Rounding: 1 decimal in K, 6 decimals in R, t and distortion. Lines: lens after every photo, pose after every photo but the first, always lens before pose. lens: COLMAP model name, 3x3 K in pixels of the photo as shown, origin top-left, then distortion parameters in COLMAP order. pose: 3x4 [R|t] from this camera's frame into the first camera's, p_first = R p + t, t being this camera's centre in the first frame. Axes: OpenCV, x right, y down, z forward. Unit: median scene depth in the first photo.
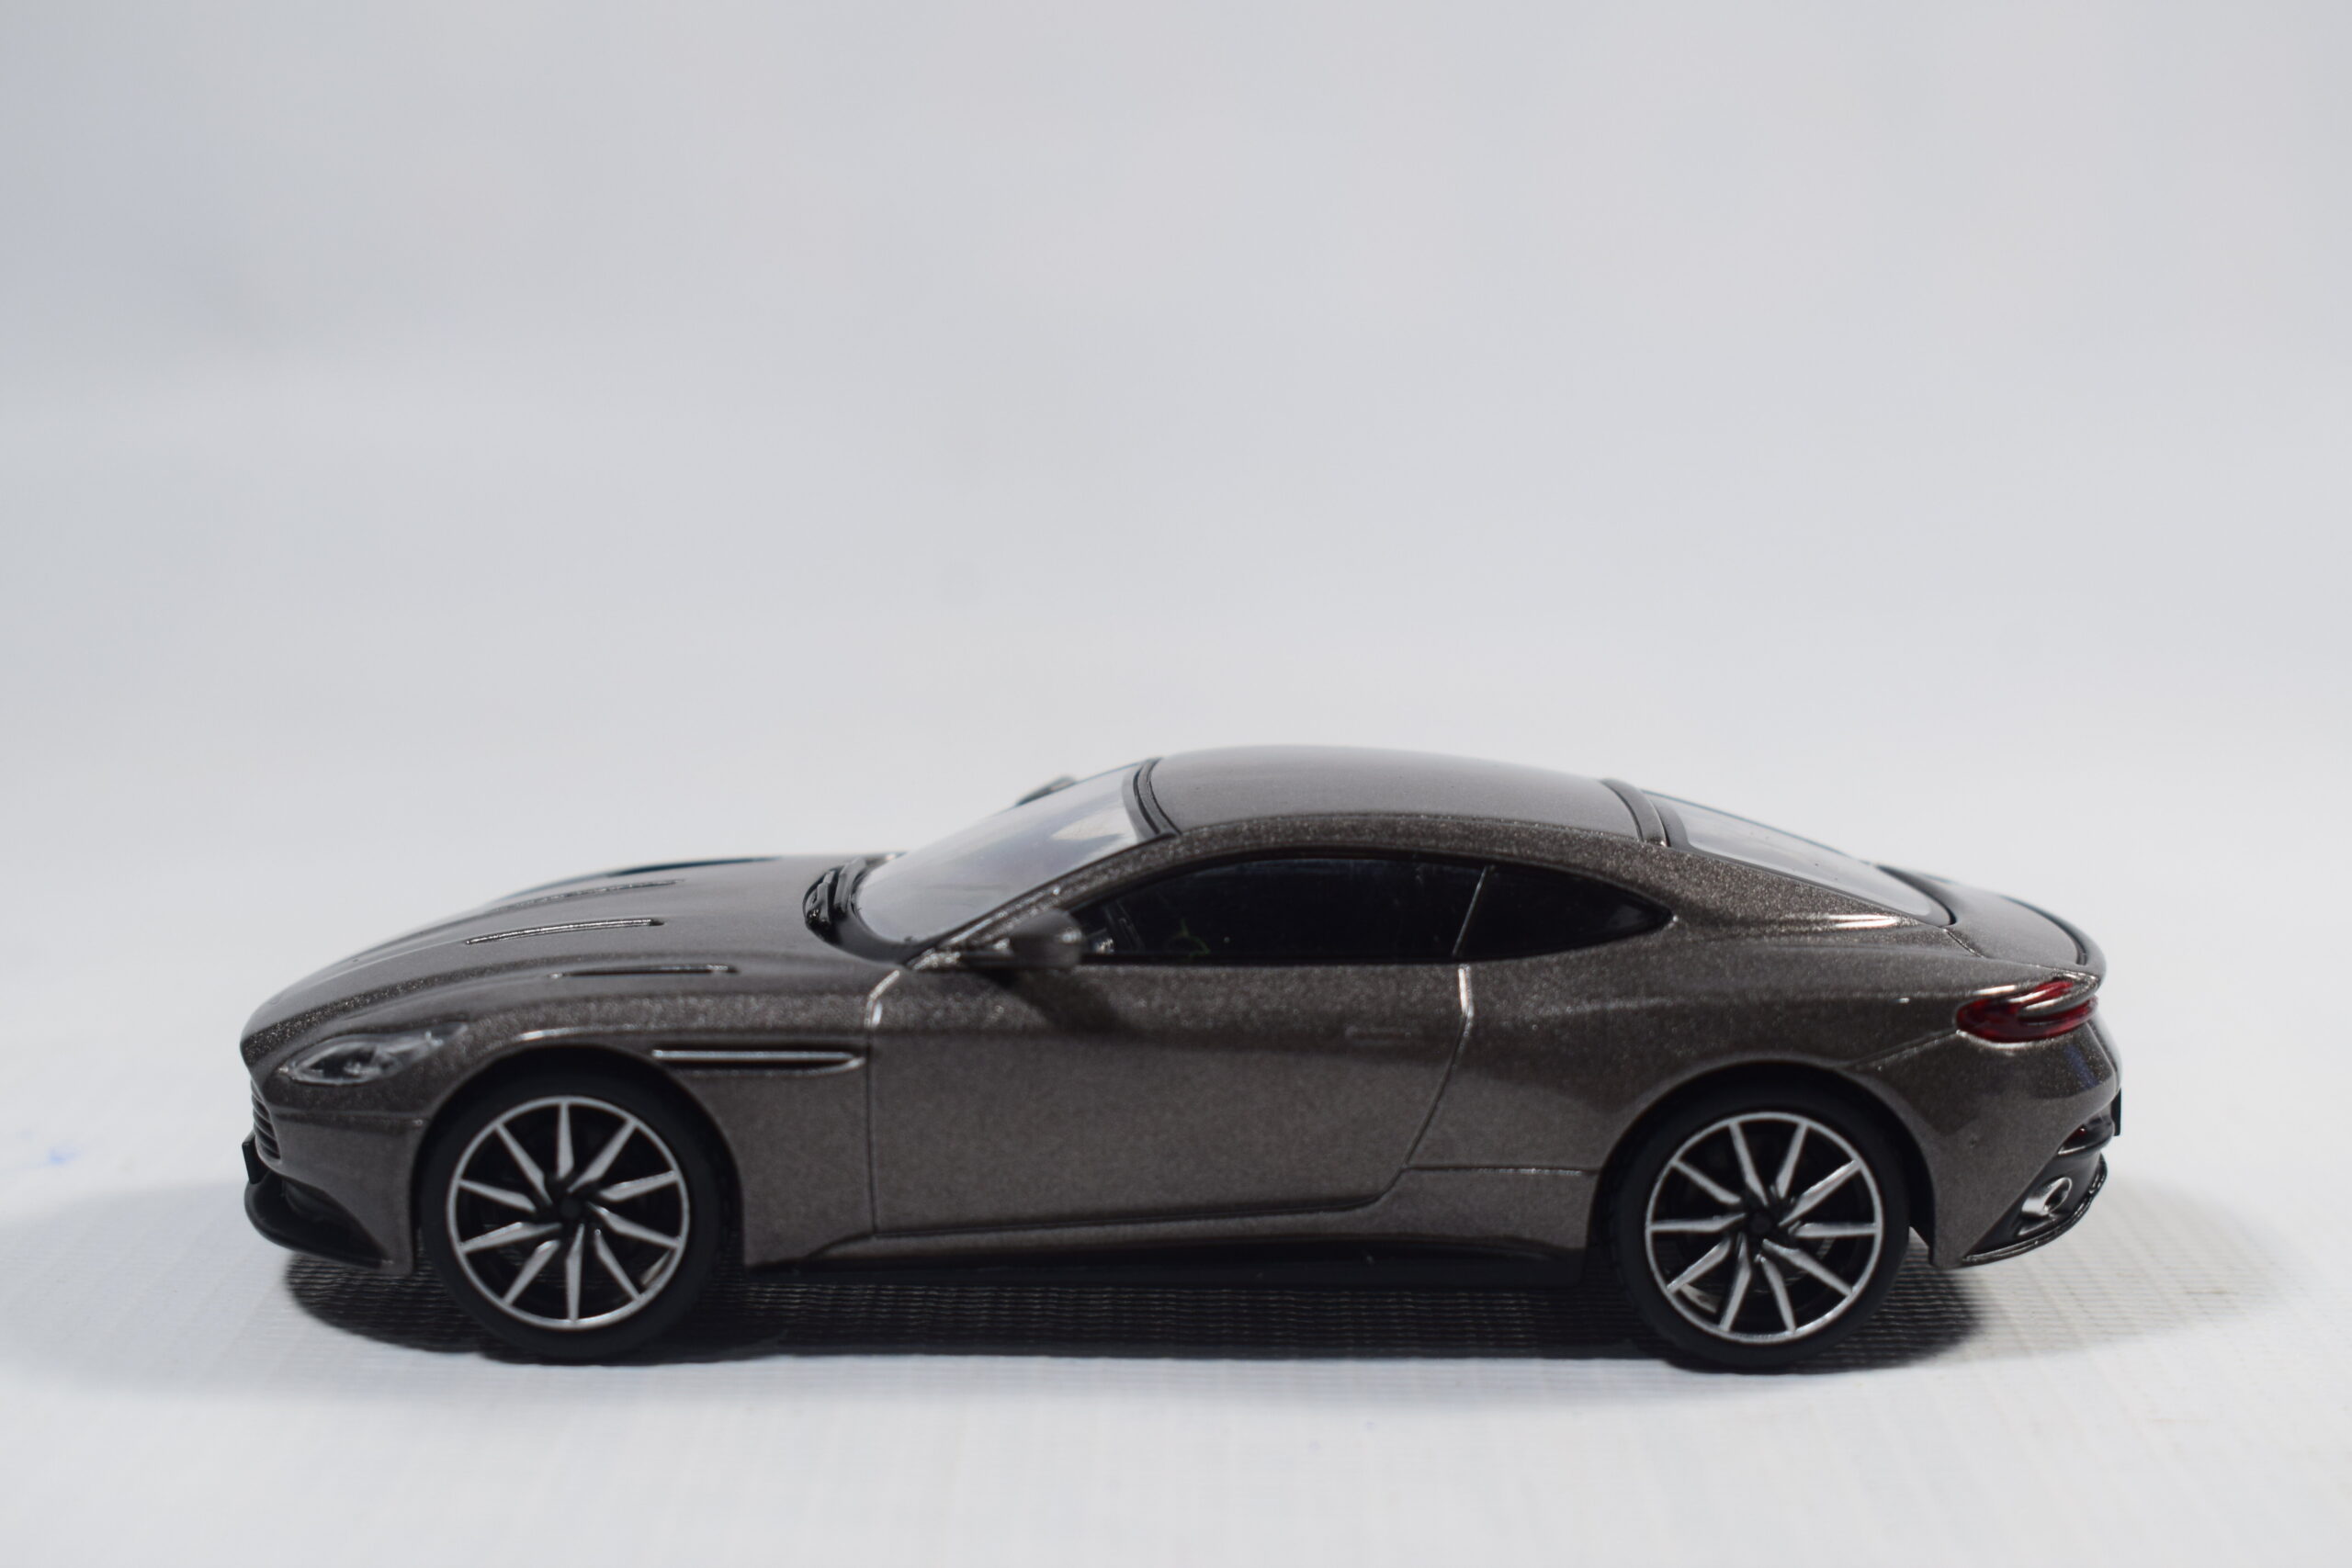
lens RADIAL K [[4224.0, 0, 1176.0], [0, 4224.0, 784.0], [0, 0, 1]] dist [-0.019066, -0.041439]
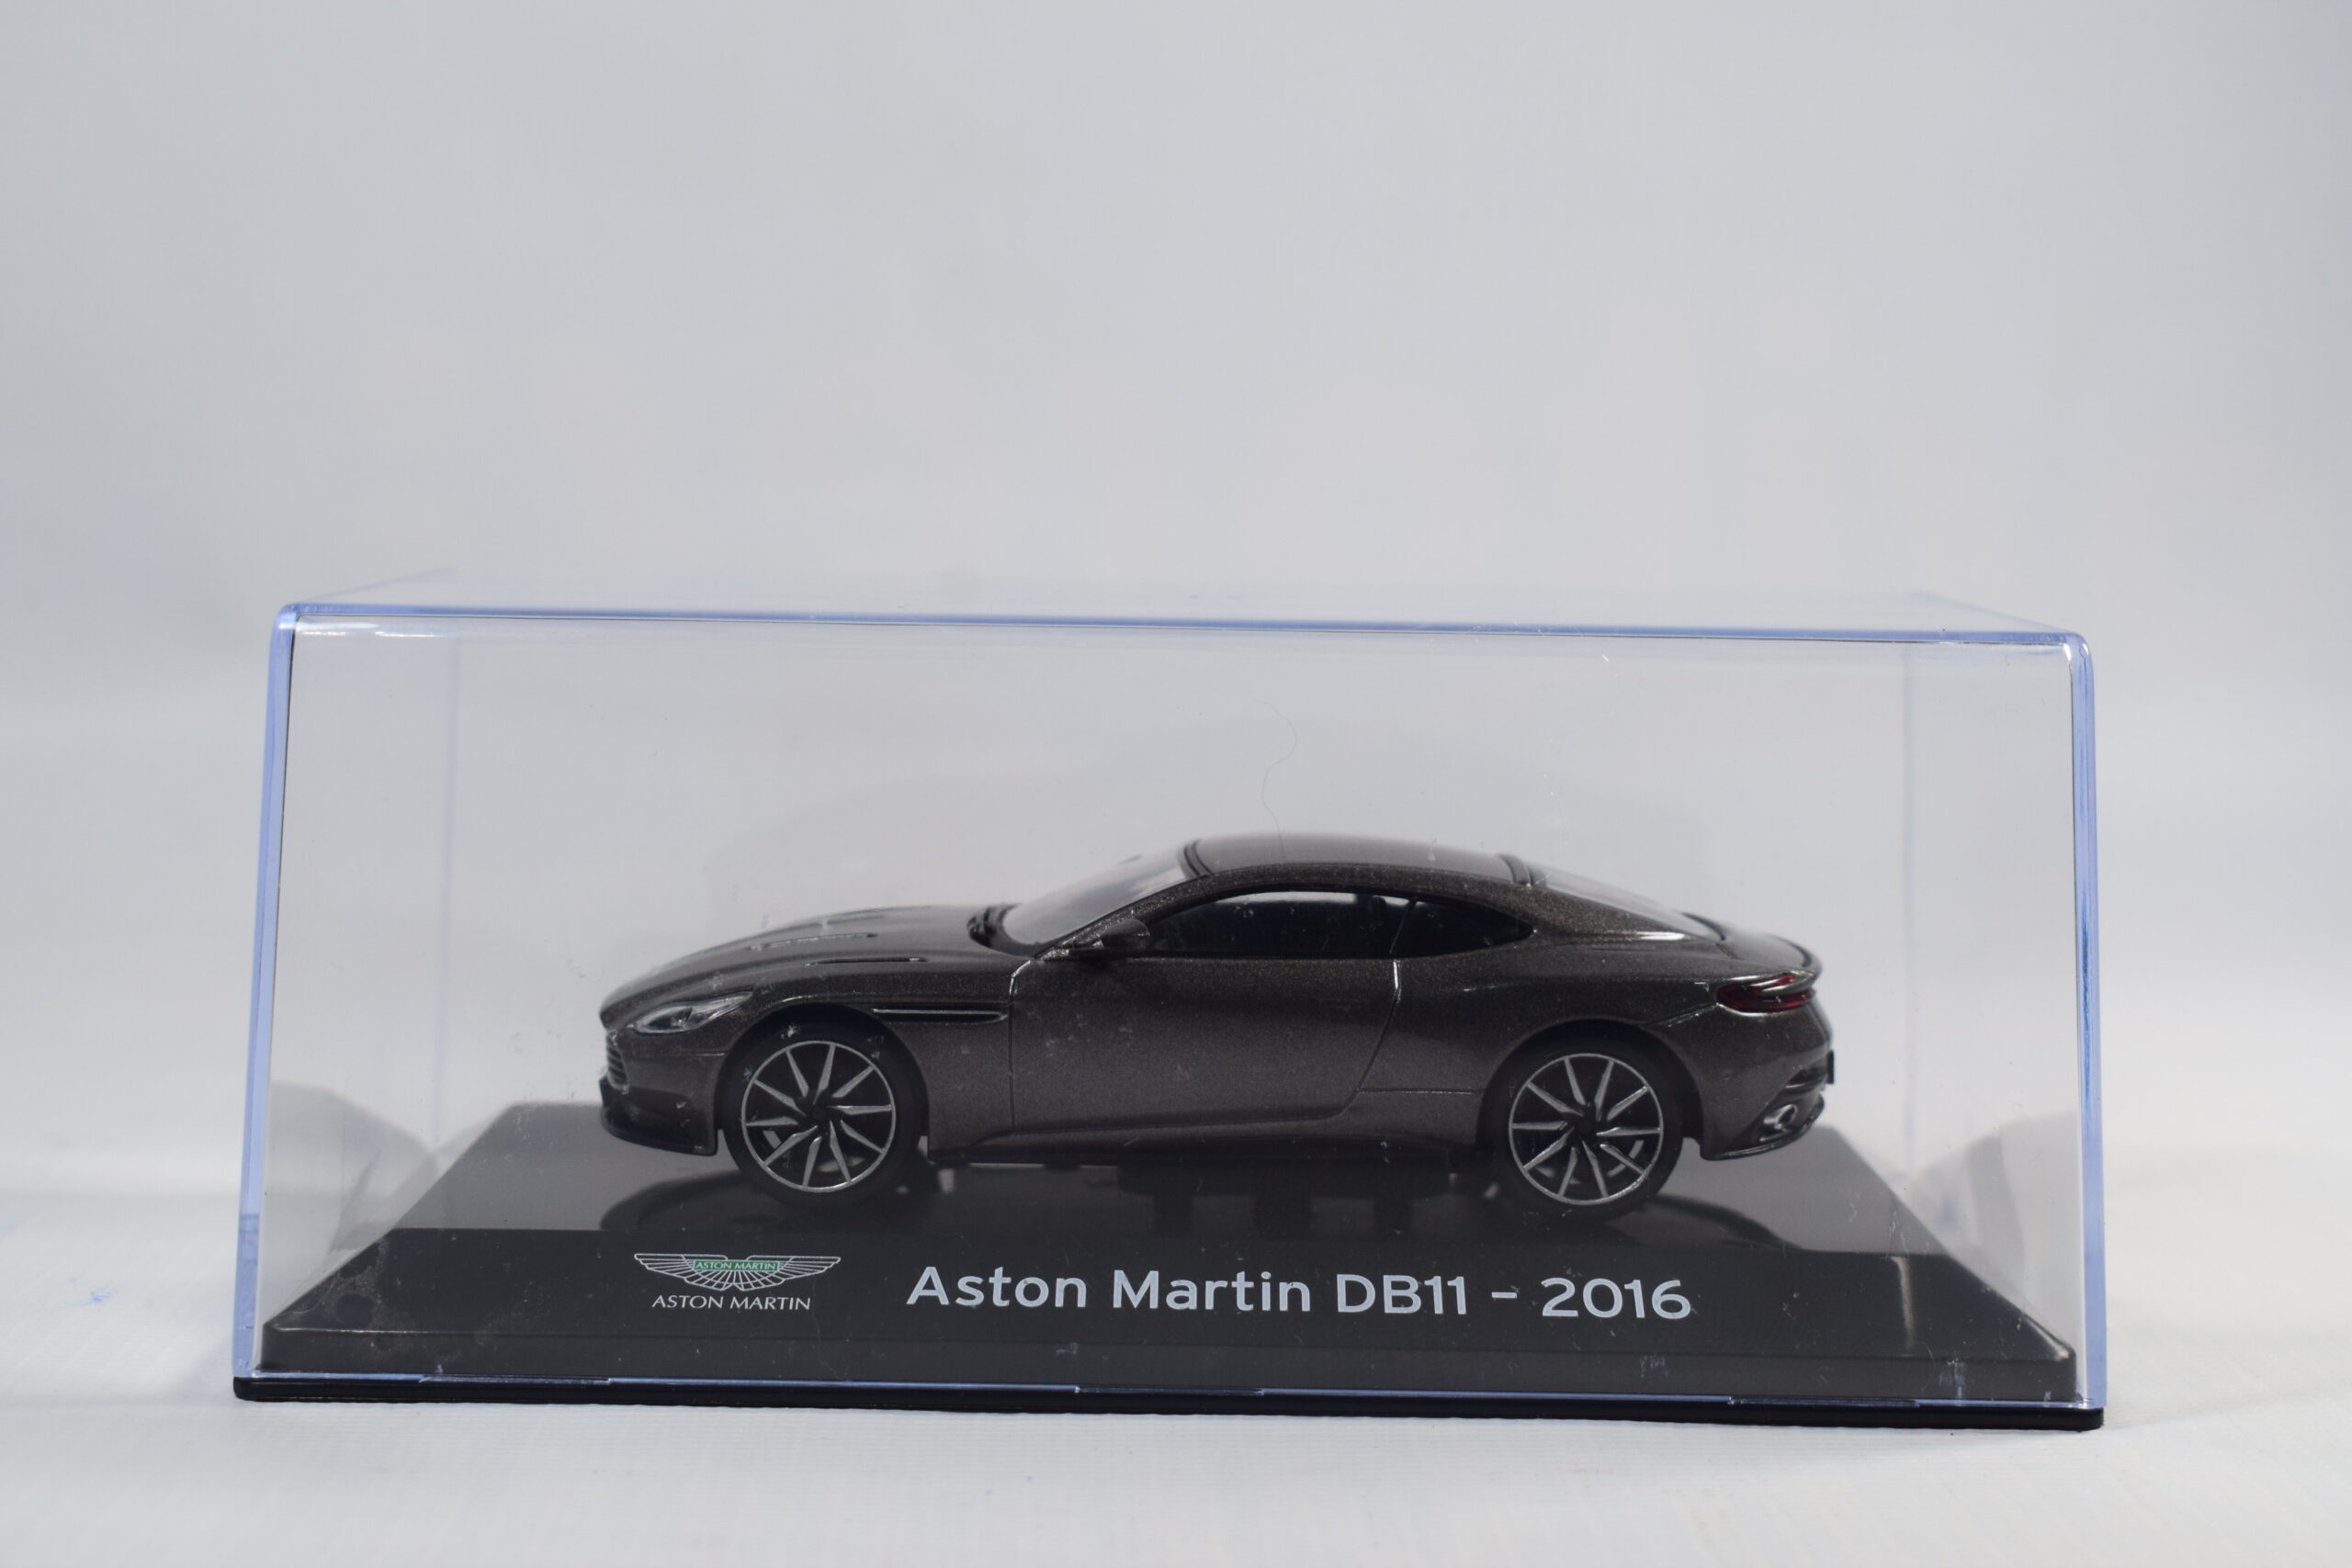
lens RADIAL K [[3842.4, 0, 1176.0], [0, 3842.4, 784.0], [0, 0, 1]] dist [-0.005631, -0.039198]
pose [[0.999775, 0.004879, -0.020642, 0.016226], [-0.006331, 0.997466, -0.070864, 0.078797], [0.020244, 0.070979, 0.997272, -0.404995]]
